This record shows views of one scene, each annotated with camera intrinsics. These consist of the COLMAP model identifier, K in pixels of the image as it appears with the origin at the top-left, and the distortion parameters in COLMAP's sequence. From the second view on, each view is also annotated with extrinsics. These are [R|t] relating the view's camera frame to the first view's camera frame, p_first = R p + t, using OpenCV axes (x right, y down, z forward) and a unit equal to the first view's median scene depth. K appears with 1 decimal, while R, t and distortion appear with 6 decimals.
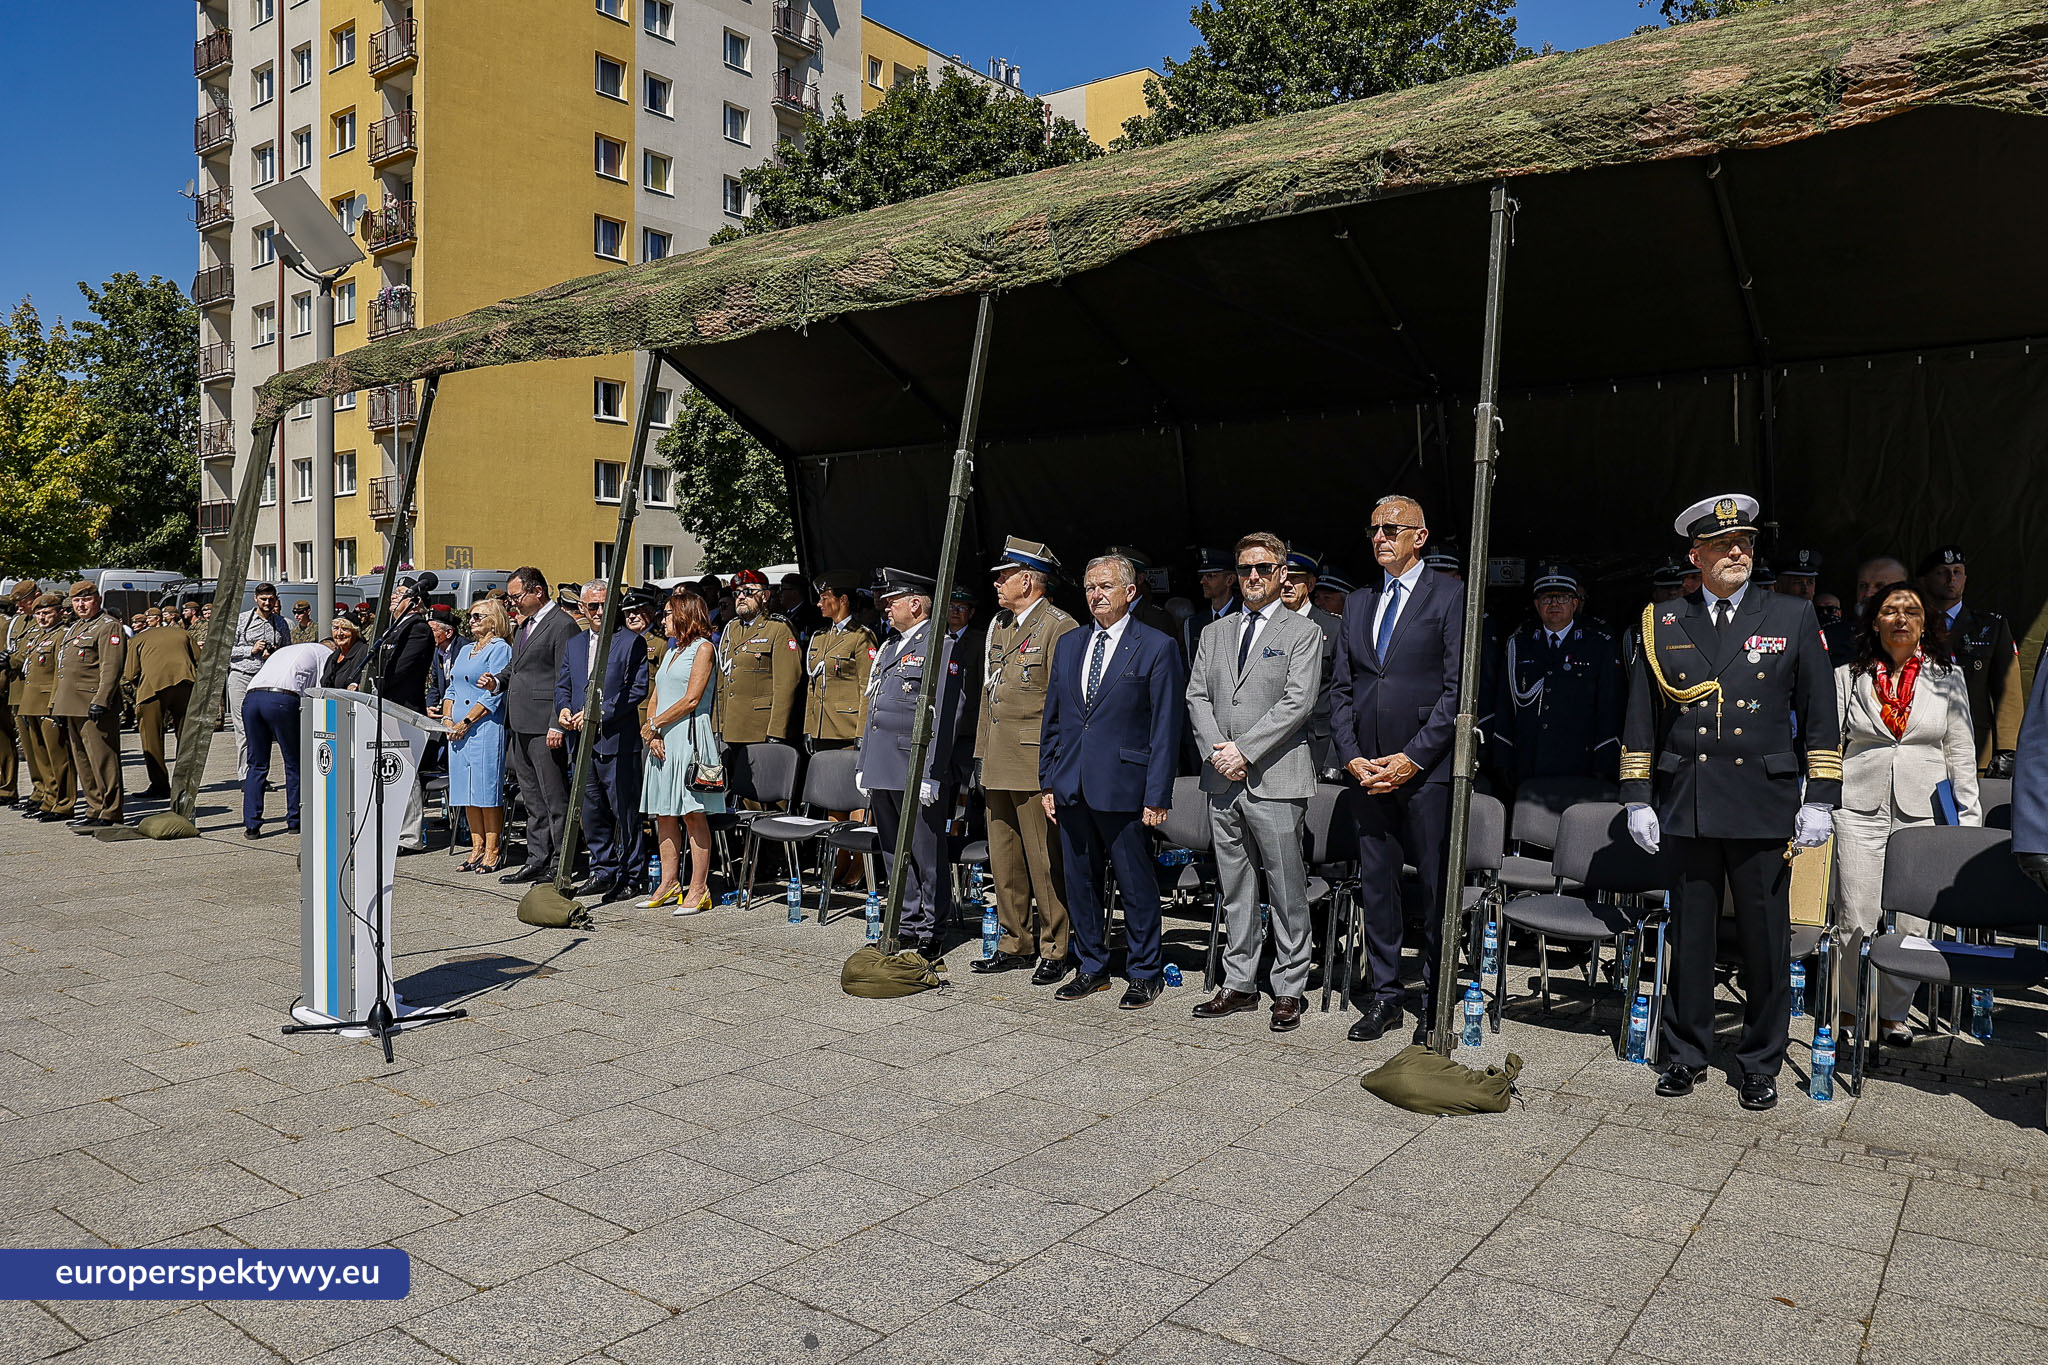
lens RADIAL K [[1476.0, 0, 1056.0], [0, 1476.0, 681.1], [0, 0, 1]] dist [-0.080304, 0.042581]
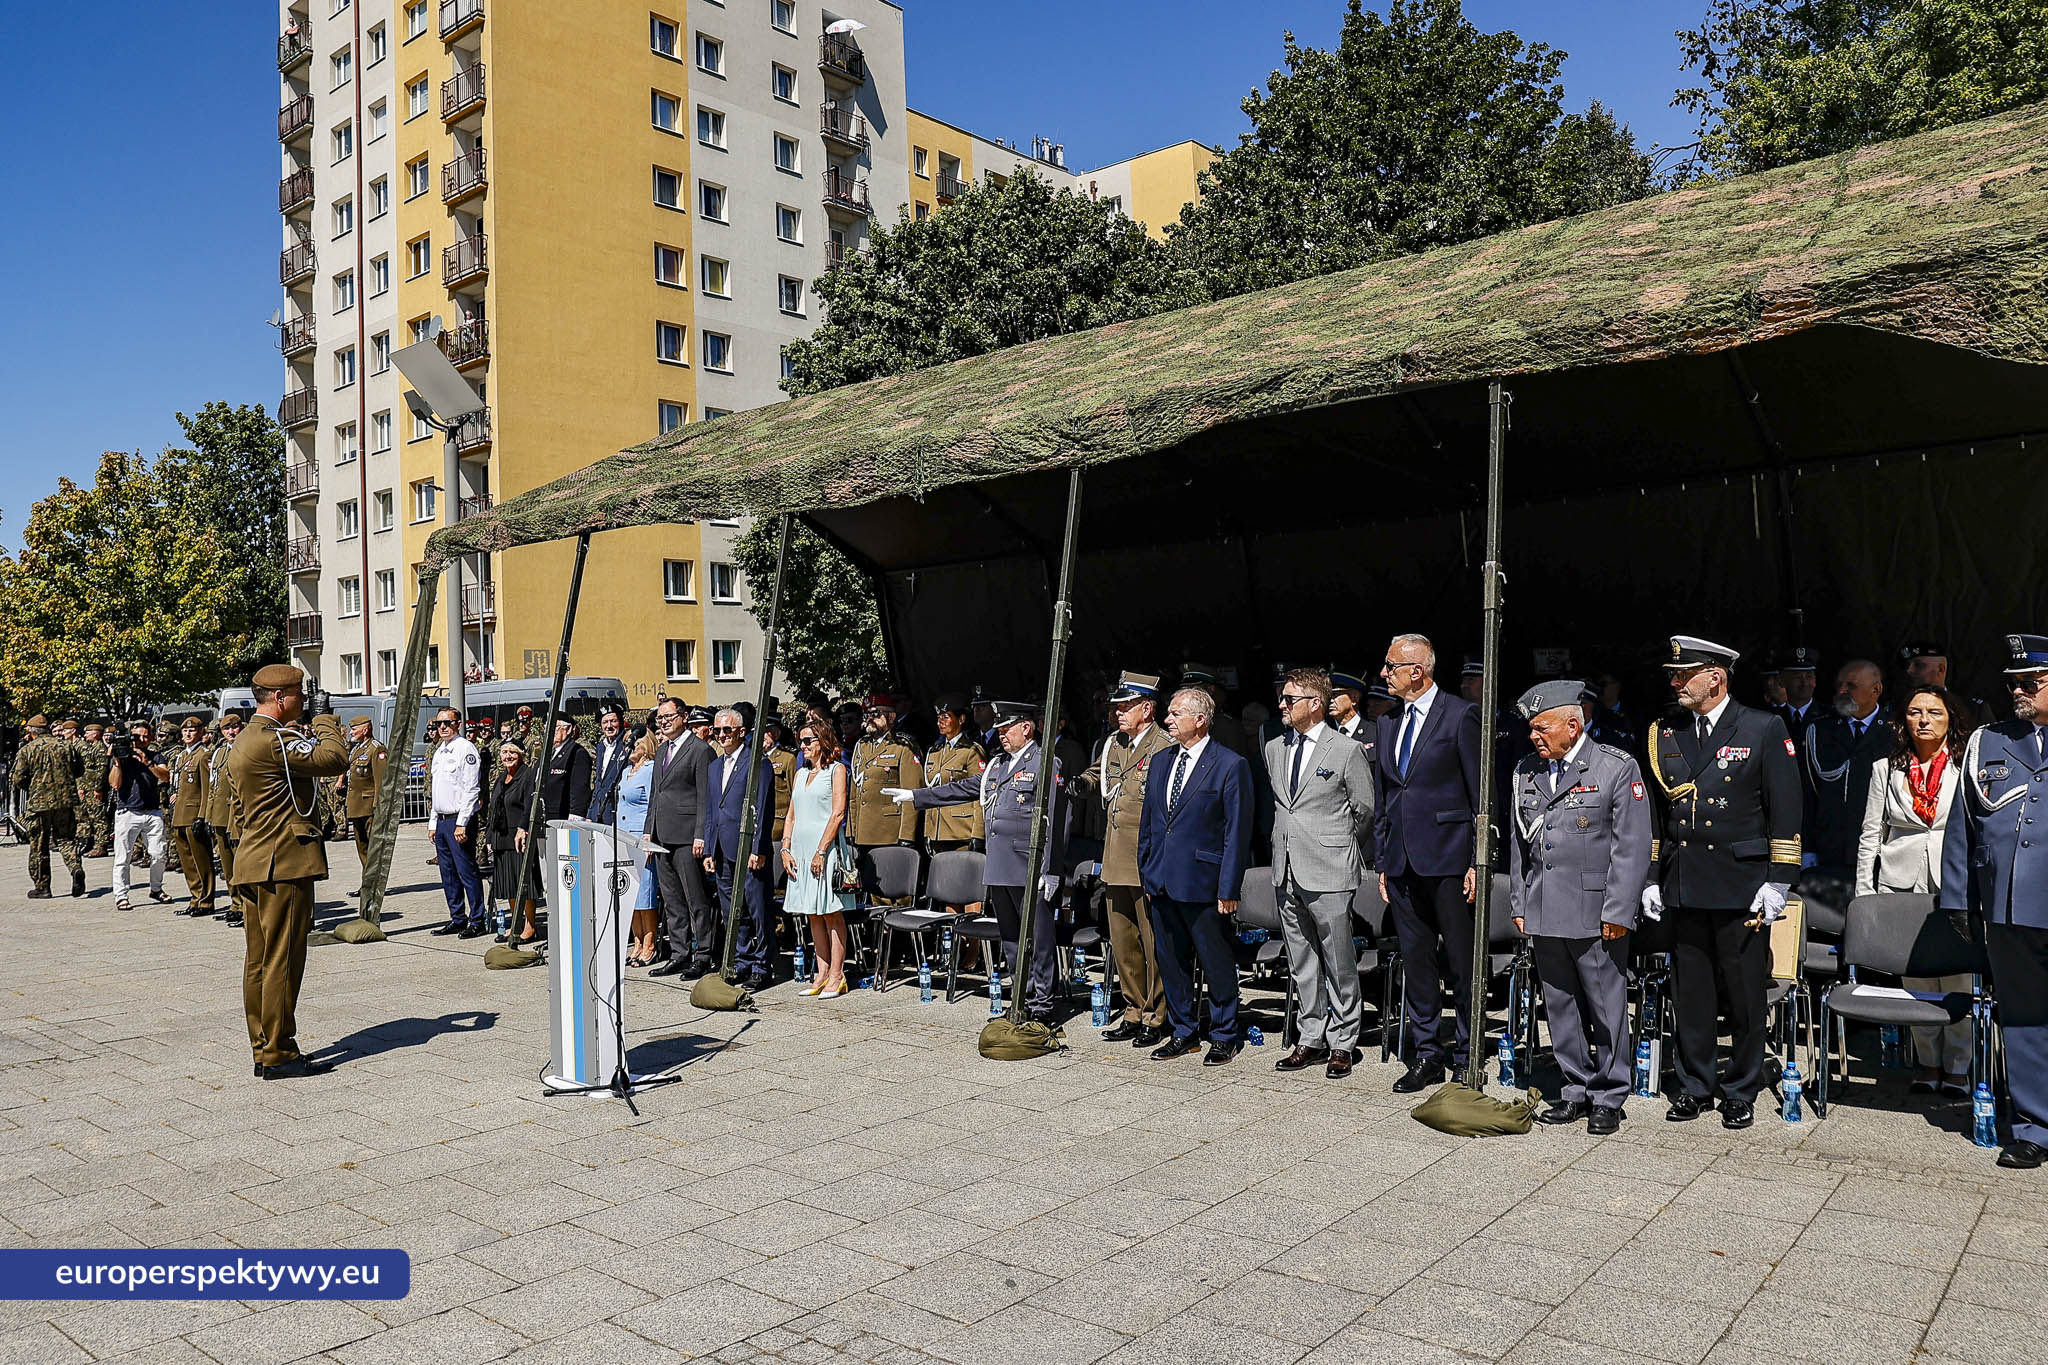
lens RADIAL K [[1476.0, 0, 1008.6], [0, 1476.0, 694.5], [0, 0, 1]] dist [-0.080304, 0.042581]
pose [[0.996259, -0.037610, -0.077798, -0.017745], [0.033868, 0.998231, -0.048874, -0.026134], [0.079499, 0.046056, 0.995770, -0.220157]]
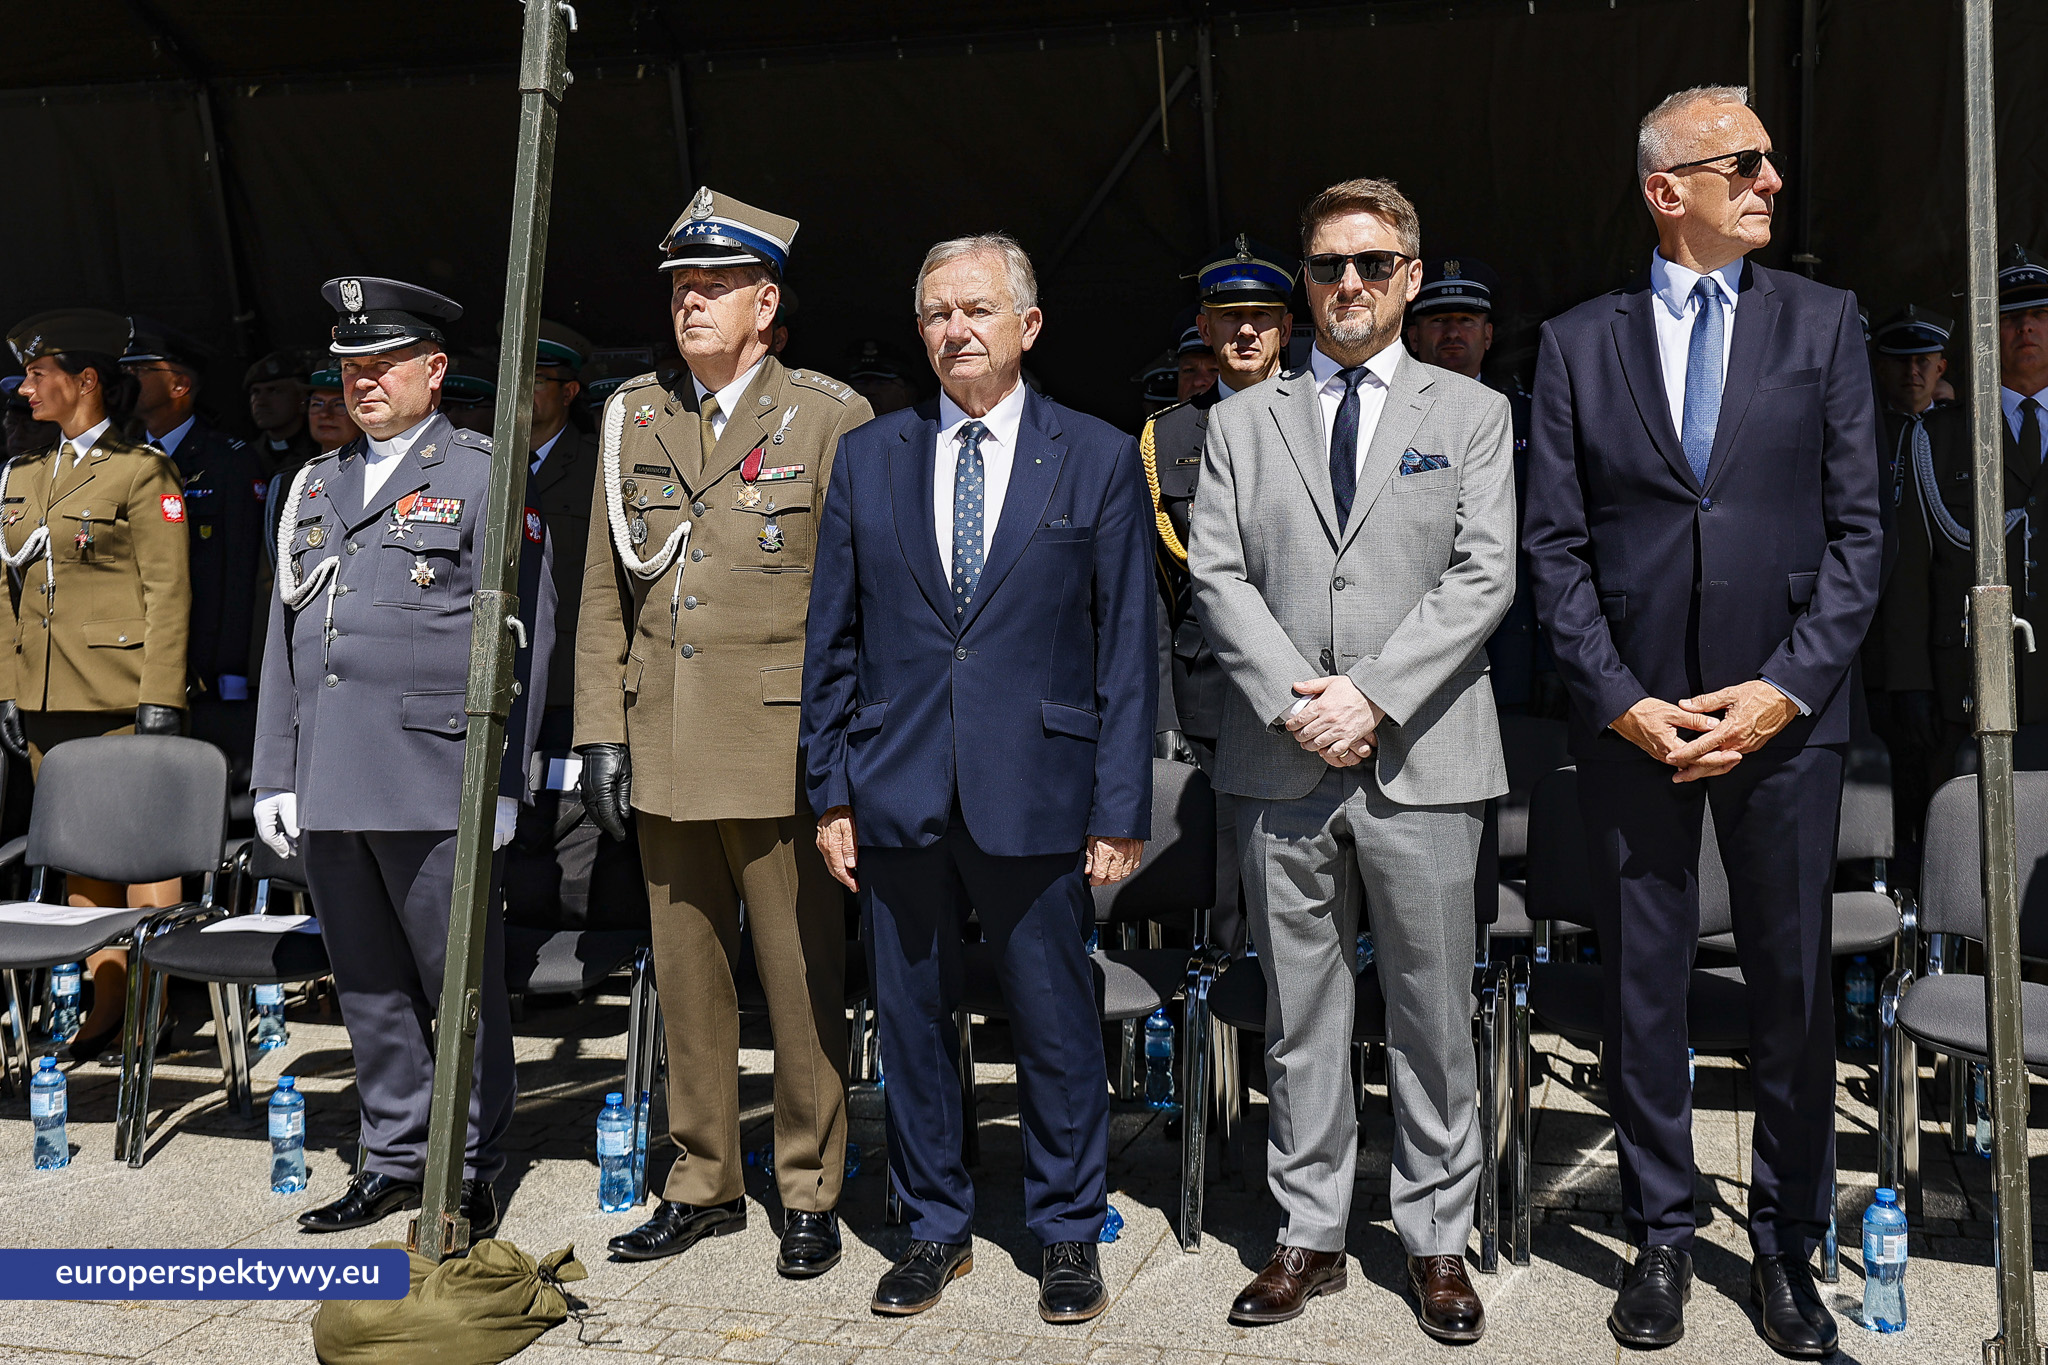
lens RADIAL K [[2491.8, 0, 1086.5], [0, 2491.8, 718.0], [0, 0, 1]] dist [0.045874, 0.000000]
pose [[0.944062, -0.043966, 0.326823, -0.172798], [0.026902, 0.998037, 0.056551, 0.010763], [-0.328668, -0.044596, 0.943392, 0.332702]]
